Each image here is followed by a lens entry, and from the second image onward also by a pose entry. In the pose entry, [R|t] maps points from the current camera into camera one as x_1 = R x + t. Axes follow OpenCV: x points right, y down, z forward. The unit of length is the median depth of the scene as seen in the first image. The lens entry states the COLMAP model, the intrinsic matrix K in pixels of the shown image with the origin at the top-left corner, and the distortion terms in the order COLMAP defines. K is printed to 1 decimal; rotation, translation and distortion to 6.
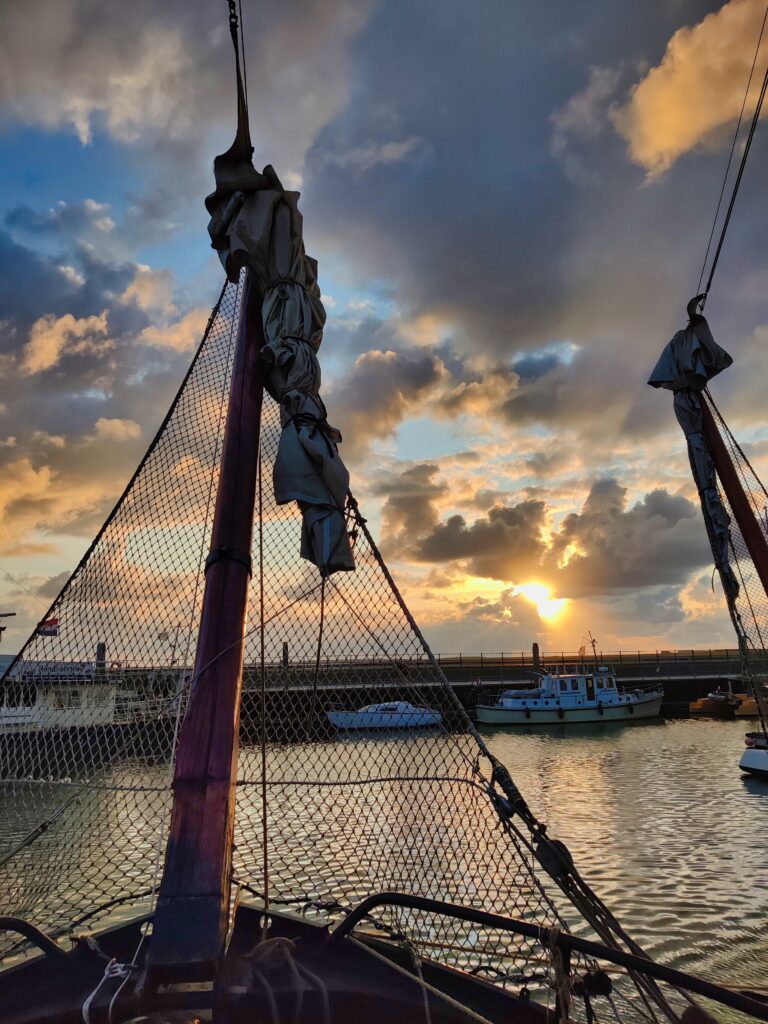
lens RADIAL K [[868.8, 0, 299.9], [0, 868.8, 524.5], [0, 0, 1]] dist [-0.008617, -0.008357]
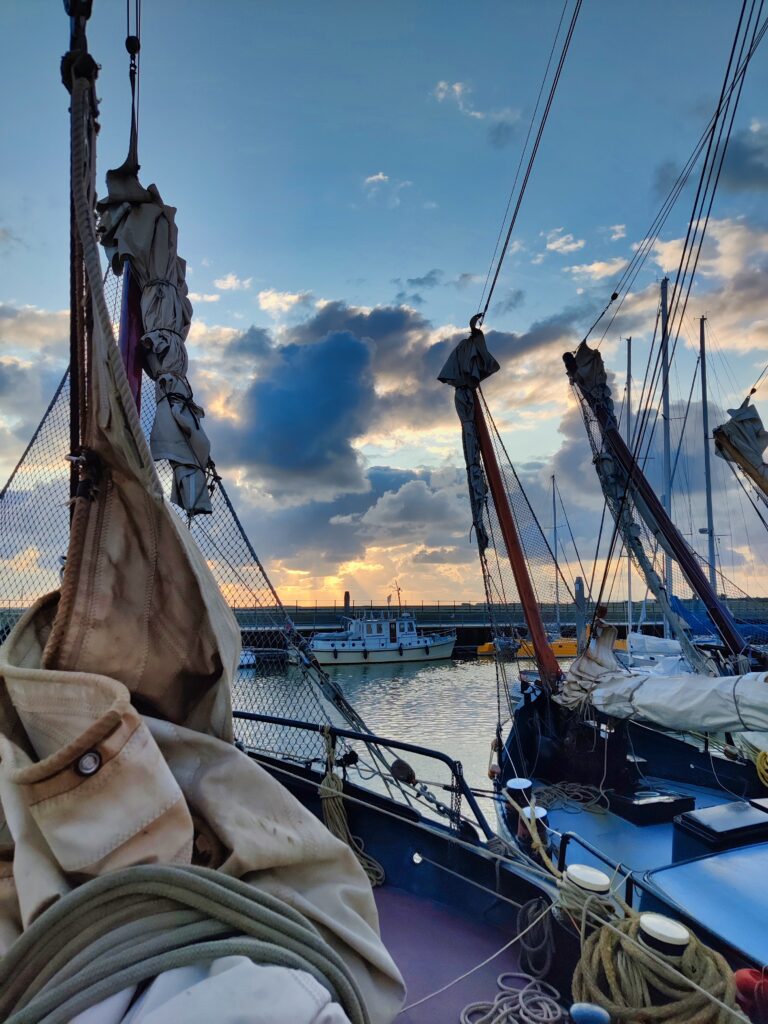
lens RADIAL K [[899.2, 0, 379.8], [0, 899.2, 522.1], [0, 0, 1]] dist [-0.007442, -0.001301]
pose [[0.956169, 0.047400, 0.288952, -0.073783], [-0.064467, 0.996675, 0.049833, -0.017786], [-0.285629, -0.066276, 0.956046, -0.354682]]
